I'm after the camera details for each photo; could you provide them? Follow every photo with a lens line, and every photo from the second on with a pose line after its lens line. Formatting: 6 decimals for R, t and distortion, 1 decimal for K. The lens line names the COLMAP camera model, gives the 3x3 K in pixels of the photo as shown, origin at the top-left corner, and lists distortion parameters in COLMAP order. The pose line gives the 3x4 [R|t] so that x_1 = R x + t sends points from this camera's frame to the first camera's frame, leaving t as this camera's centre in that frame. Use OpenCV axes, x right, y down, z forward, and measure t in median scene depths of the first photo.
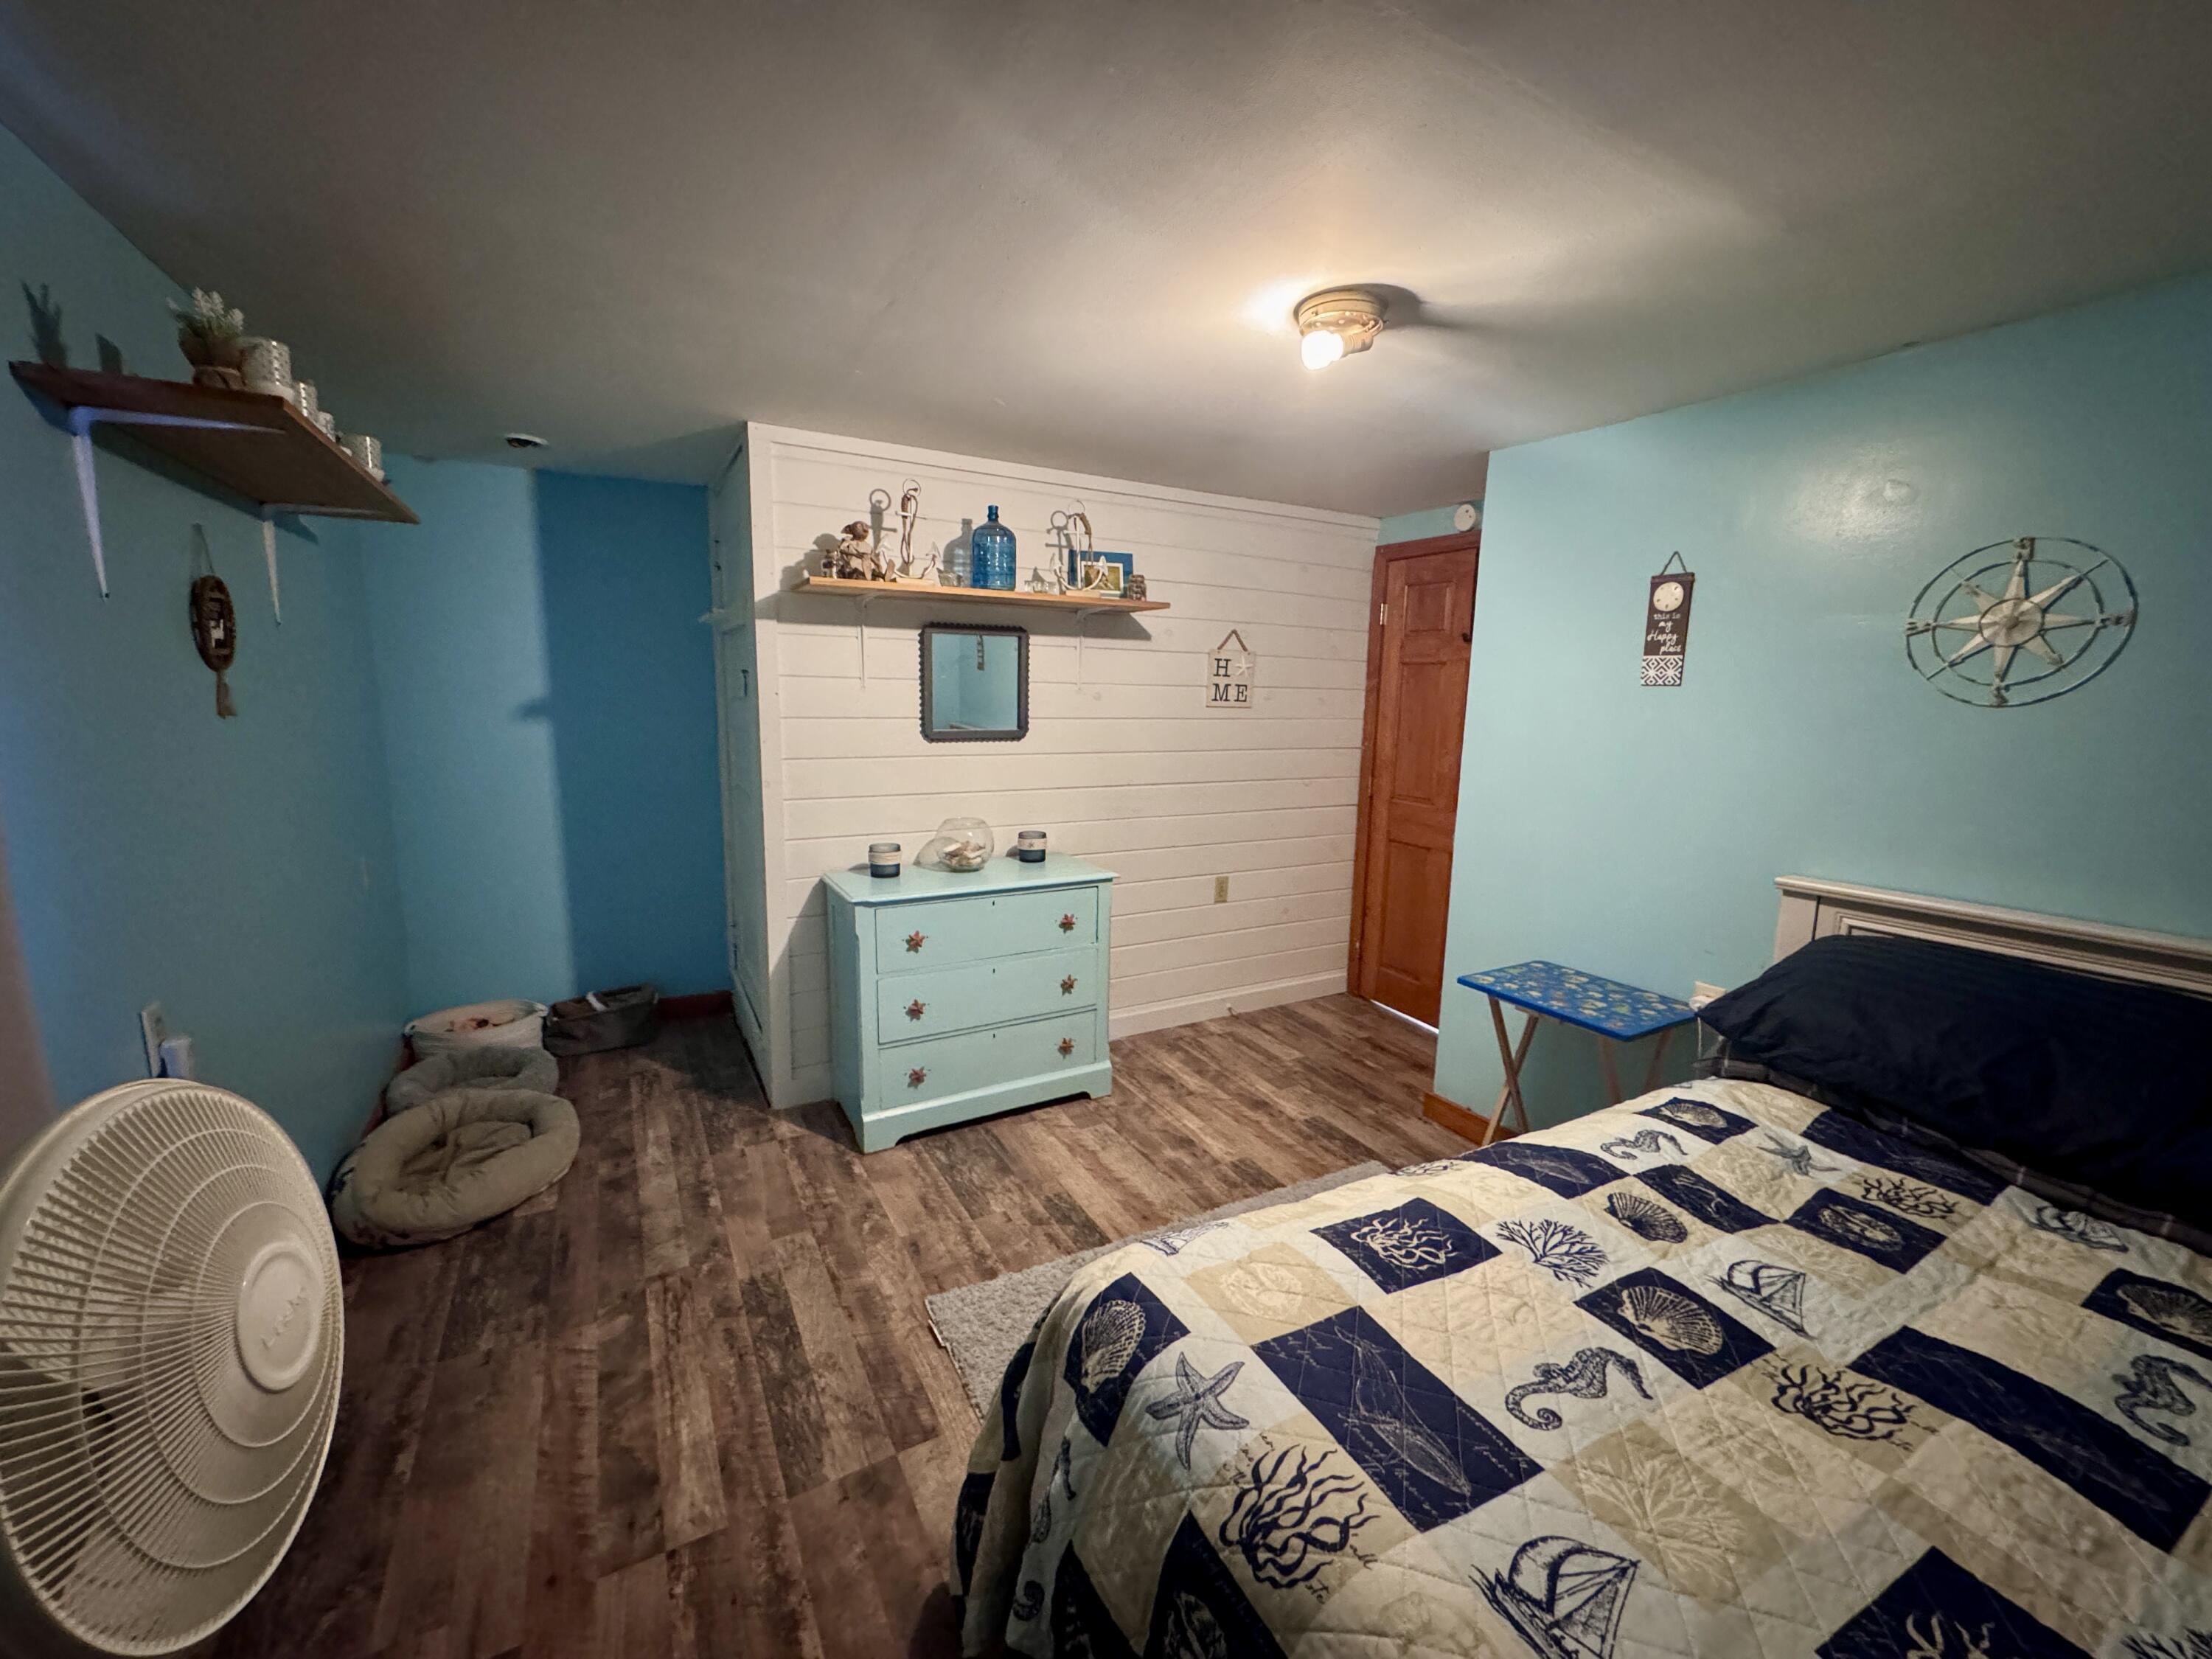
lens RADIAL K [[887.1, 0, 1102.1], [0, 887.1, 825.8], [0, 0, 1]] dist [0.001009, 0.000850]
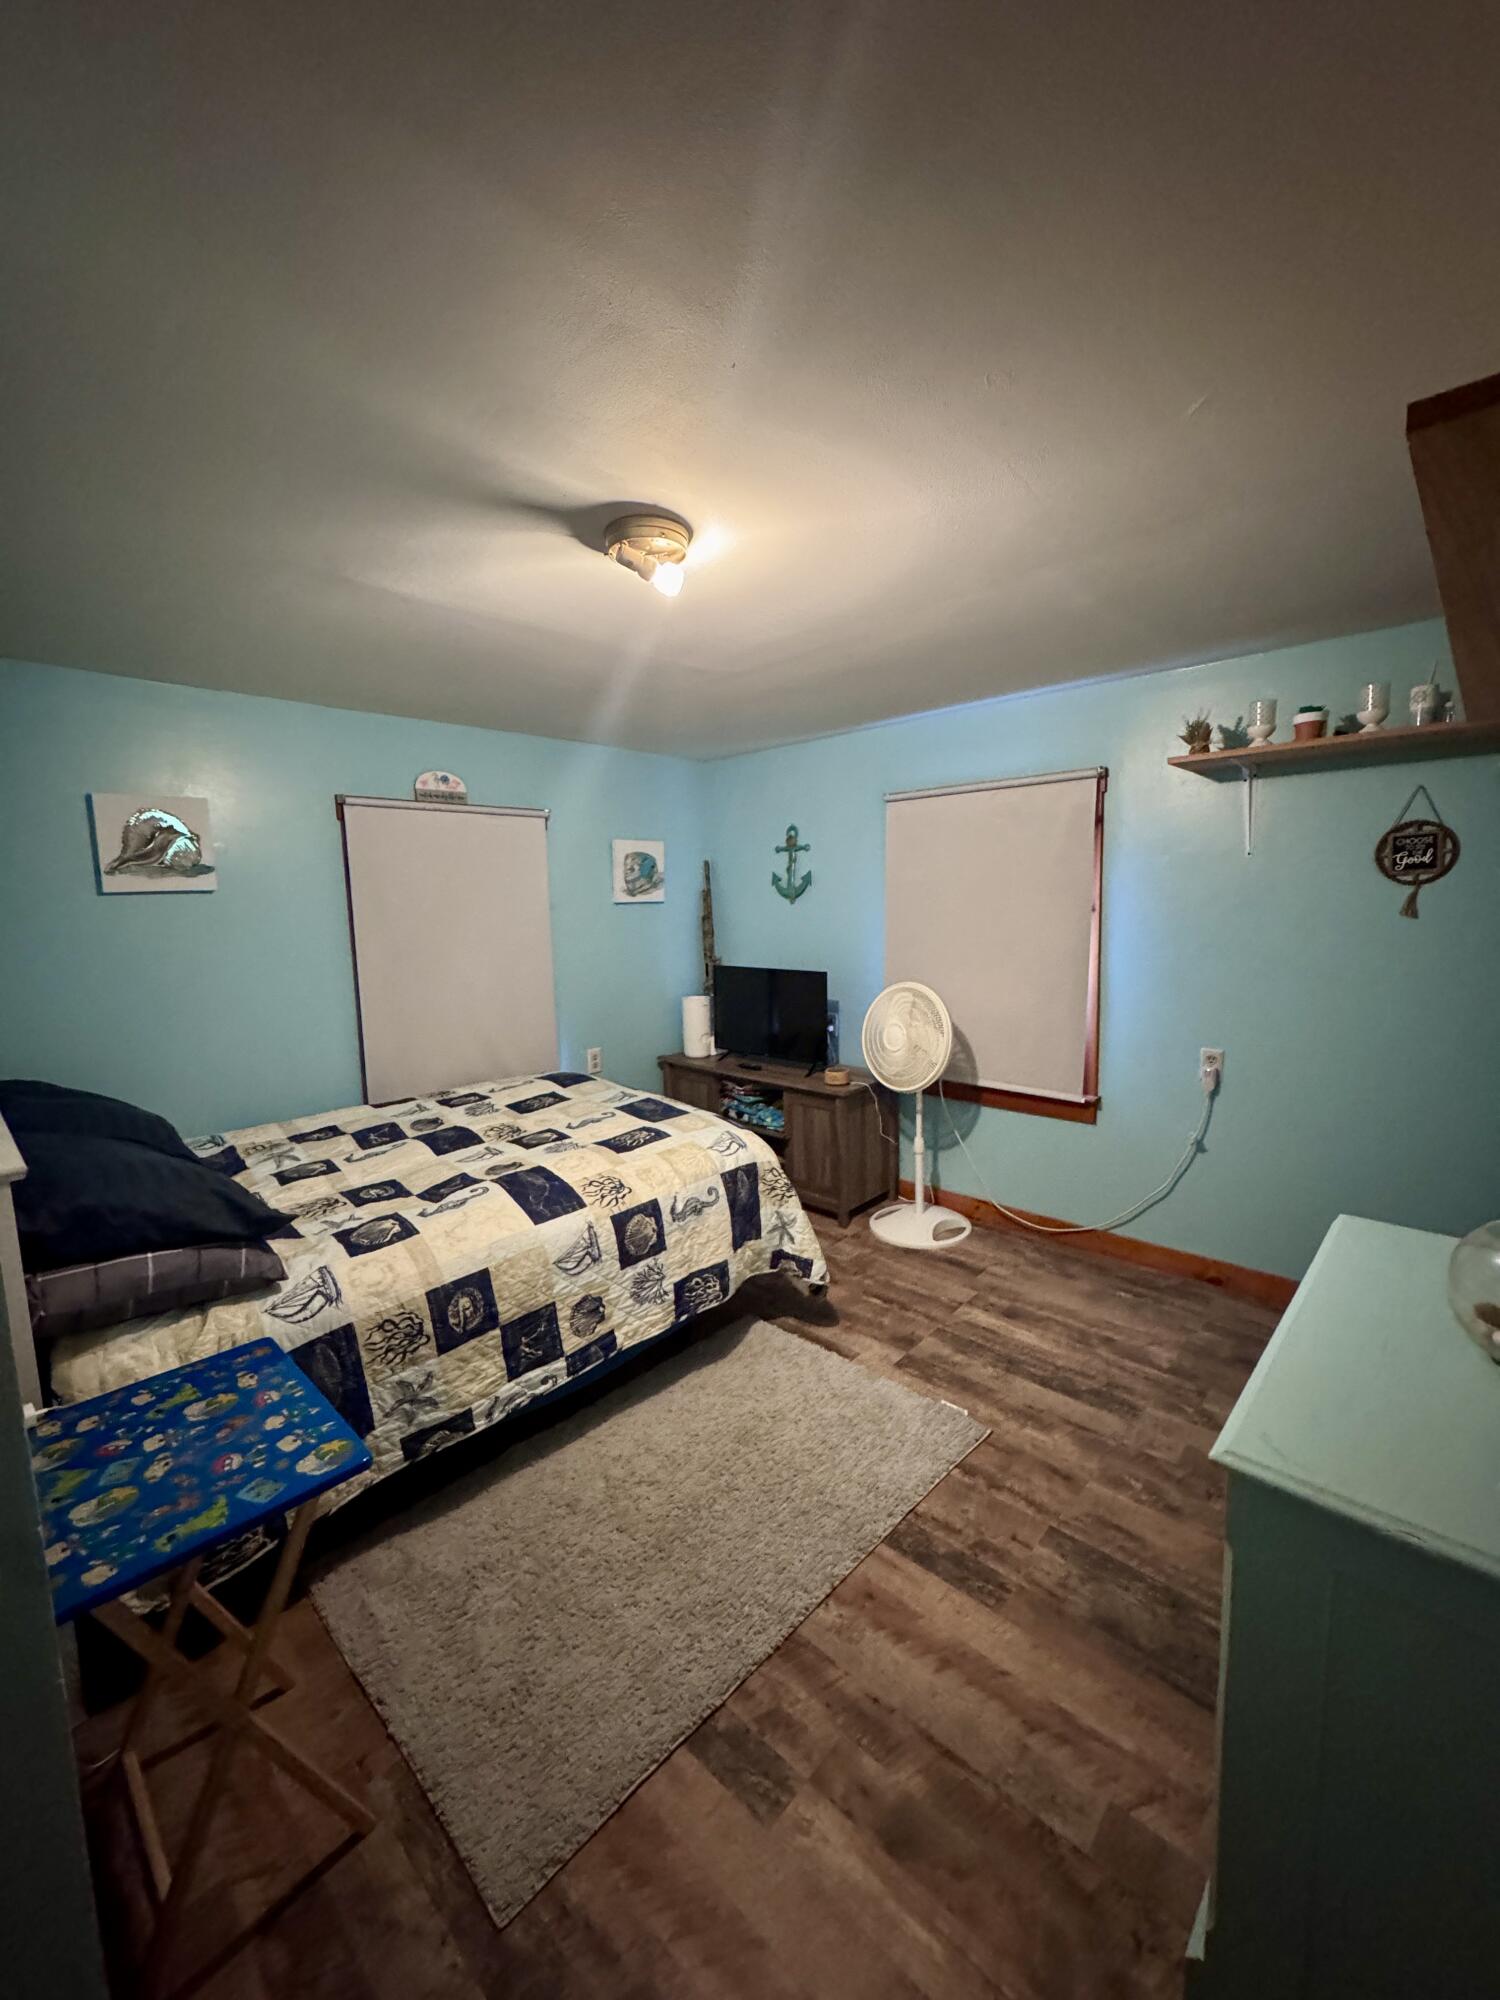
lens RADIAL K [[802.1, 0, 751.6], [0, 802.1, 999.1], [0, 0, 1]] dist [0.001009, 0.000850]
pose [[-0.953701, 0.039521, -0.298147, 0.434147], [-0.041219, 0.964798, 0.259741, -0.293331], [0.297917, 0.260005, -0.918500, 1.943001]]
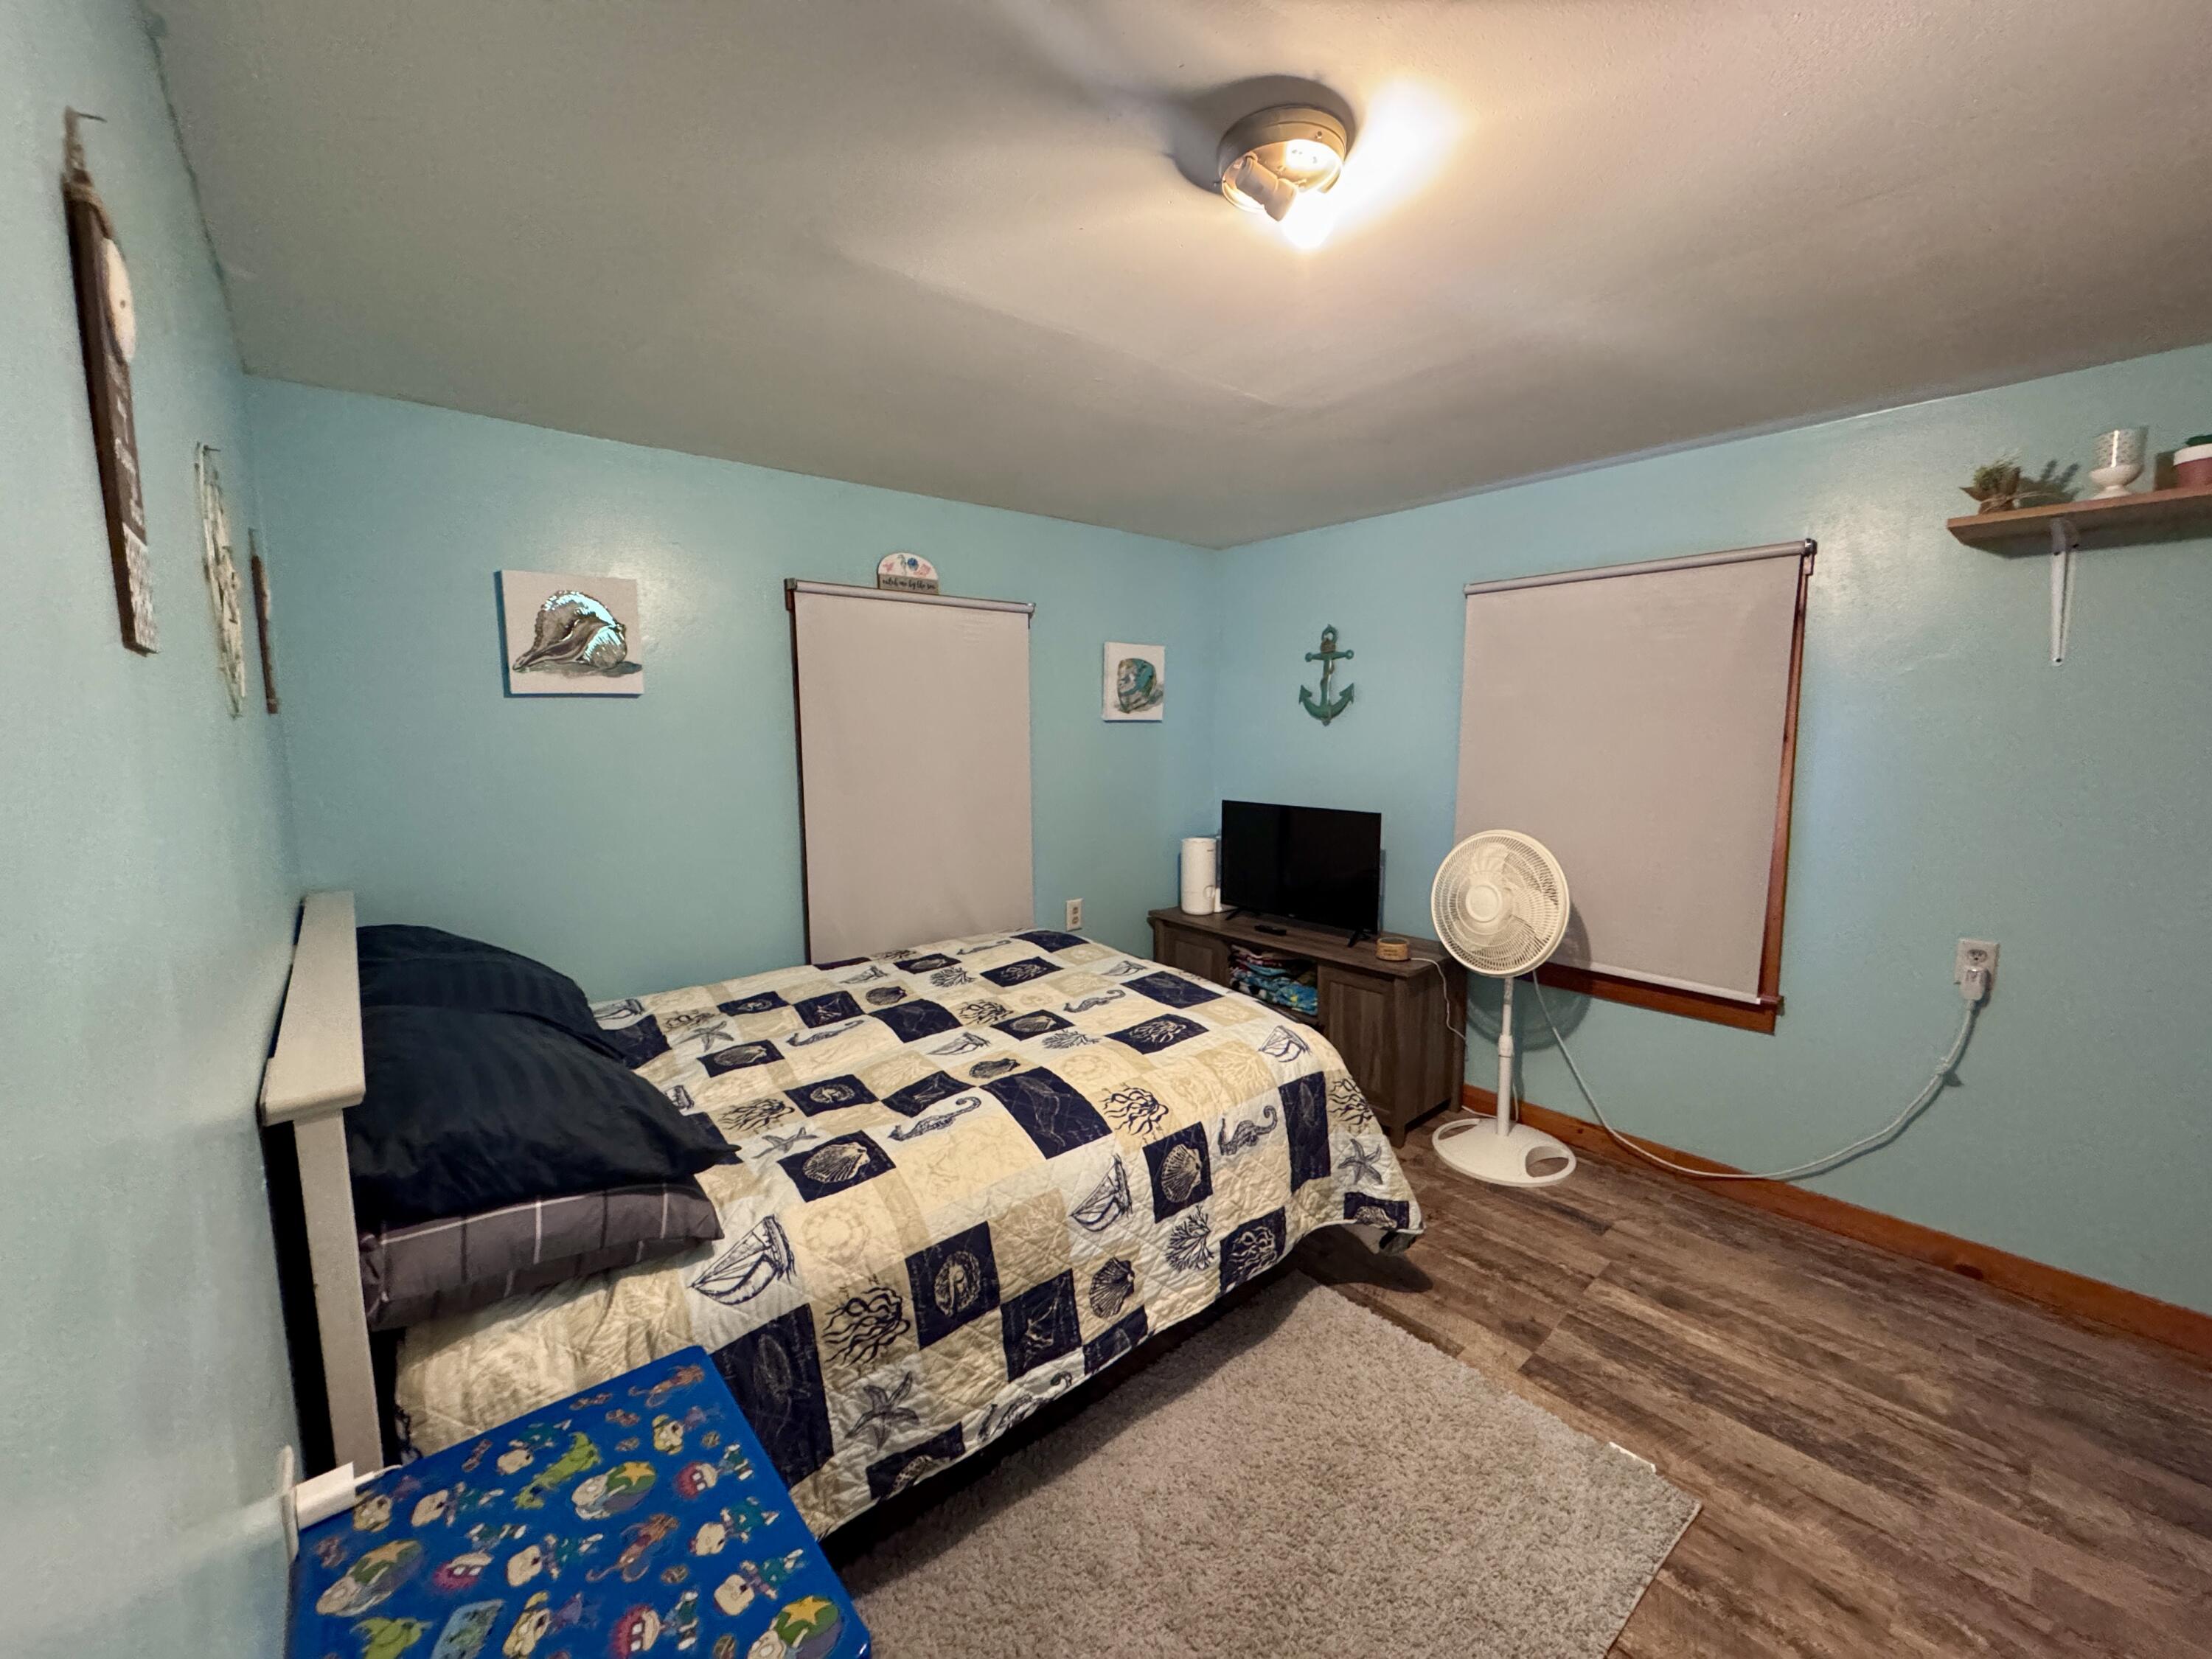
lens RADIAL K [[887.1, 0, 1107.7], [0, 887.1, 828.1], [0, 0, 1]] dist [0.001009, 0.000850]
pose [[-0.979379, 0.009873, -0.201790, 0.518084], [-0.043150, 0.965536, 0.256668, -0.237268], [0.197369, 0.260082, -0.945200, 1.672451]]
